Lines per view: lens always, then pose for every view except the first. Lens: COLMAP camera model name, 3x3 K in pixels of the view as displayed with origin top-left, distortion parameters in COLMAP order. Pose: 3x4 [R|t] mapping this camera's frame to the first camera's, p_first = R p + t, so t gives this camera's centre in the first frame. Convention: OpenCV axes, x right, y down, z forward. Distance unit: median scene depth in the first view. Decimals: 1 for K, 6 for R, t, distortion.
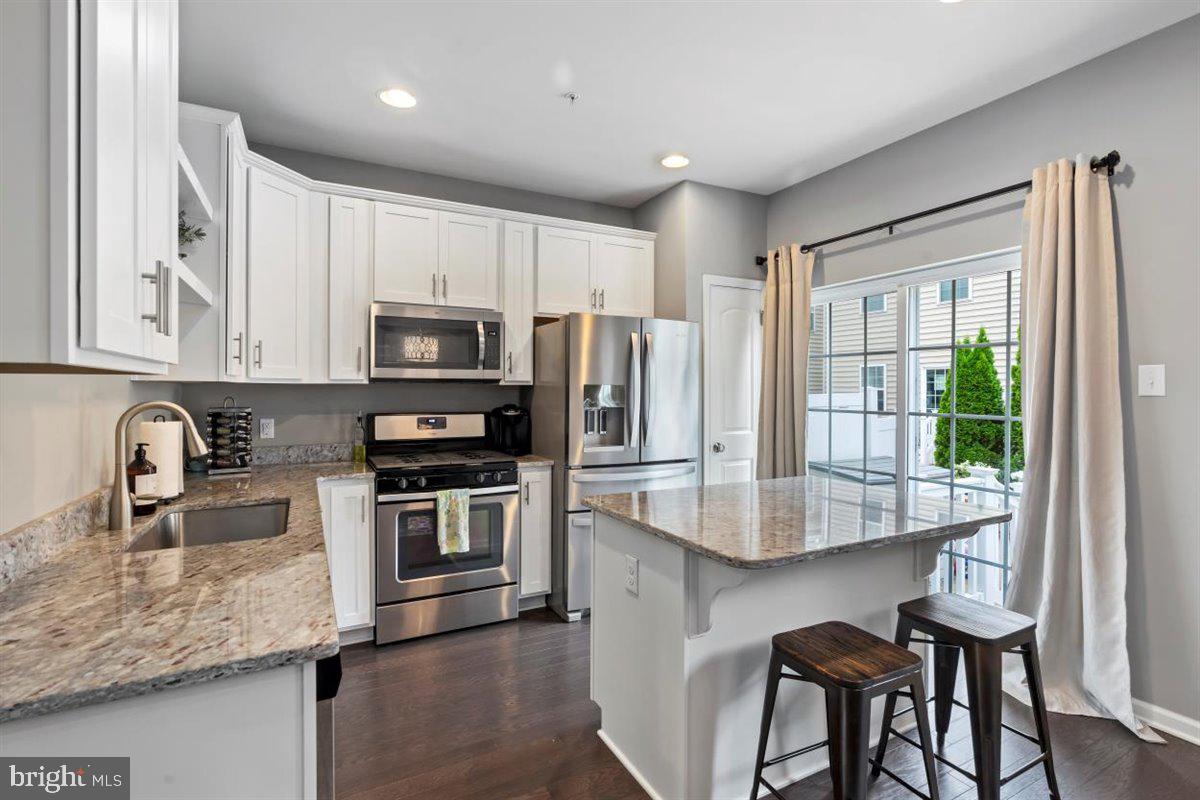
lens RADIAL K [[555.0, 0, 602.4], [0, 555.0, 390.7], [0, 0, 1]] dist [-0.002764, -0.000275]
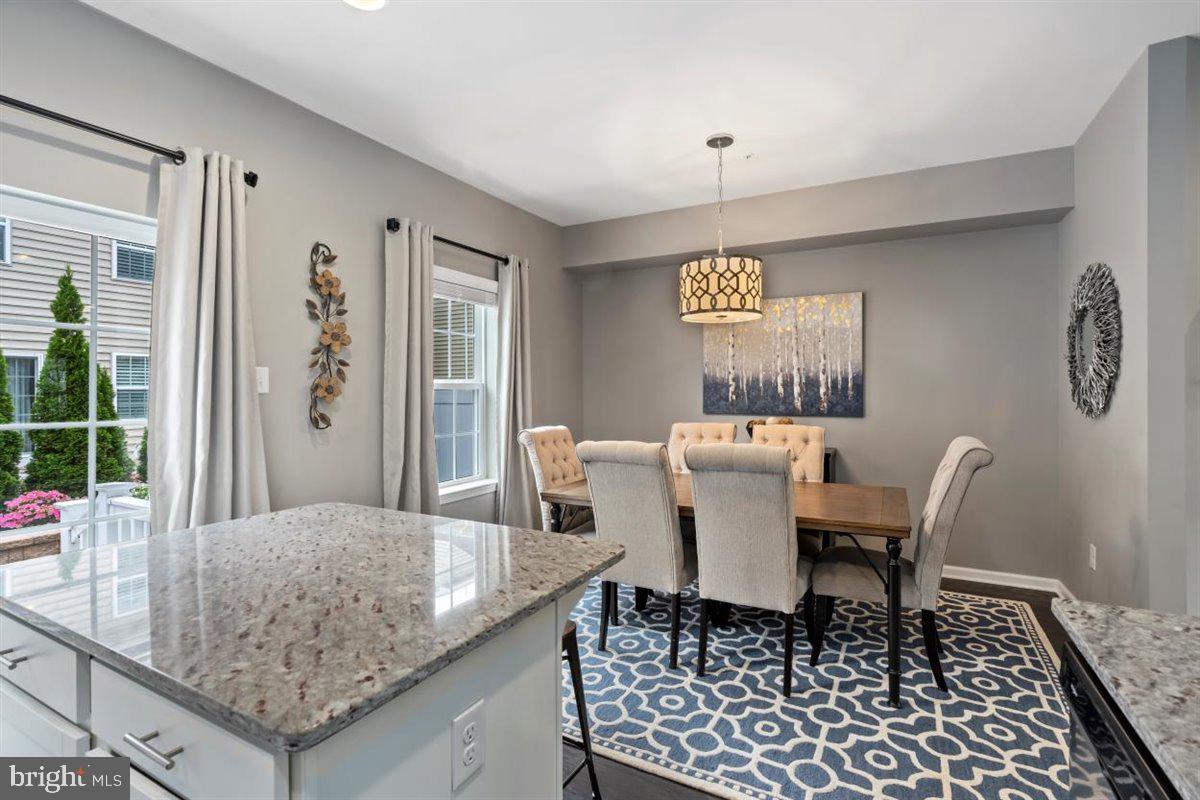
lens RADIAL K [[555.0, 0, 602.4], [0, 555.0, 390.7], [0, 0, 1]] dist [-0.002764, -0.000275]
pose [[-0.557682, -0.003683, 0.830047, -0.448279], [0.003679, 0.999969, 0.006909, -0.002730], [-0.830047, 0.006907, -0.557651, 1.195778]]
